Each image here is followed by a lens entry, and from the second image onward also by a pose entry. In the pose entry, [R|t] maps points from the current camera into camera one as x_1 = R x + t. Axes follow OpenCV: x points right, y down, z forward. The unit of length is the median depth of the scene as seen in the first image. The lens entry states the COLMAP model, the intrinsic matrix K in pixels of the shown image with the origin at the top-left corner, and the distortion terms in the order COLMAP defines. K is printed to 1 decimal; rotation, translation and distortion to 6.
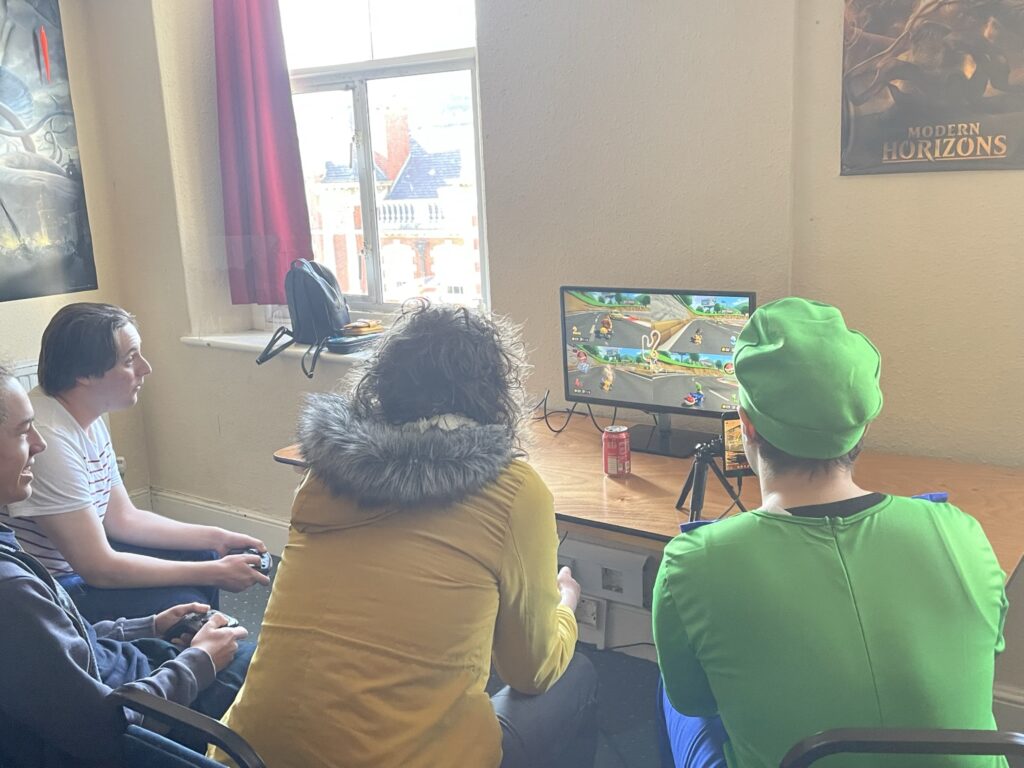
lens RADIAL K [[988.8, 0, 512.0], [0, 988.8, 384.0], [0, 0, 1]] dist [0.071250, -0.097964]
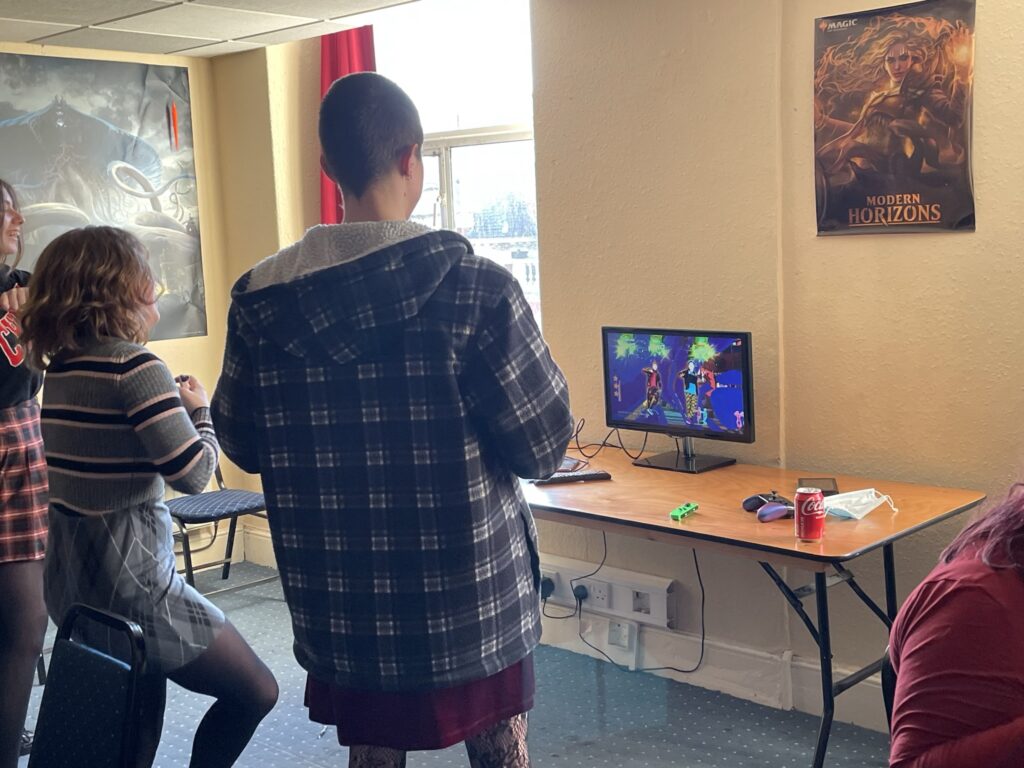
lens RADIAL K [[1271.3, 0, 512.0], [0, 1271.3, 384.0], [0, 0, 1]] dist [0.057352, -0.055157]
pose [[0.987478, 0.022997, -0.156072, 0.141921], [-0.036189, 0.995957, -0.082216, 0.065452], [0.153551, 0.086835, 0.984318, -0.337967]]
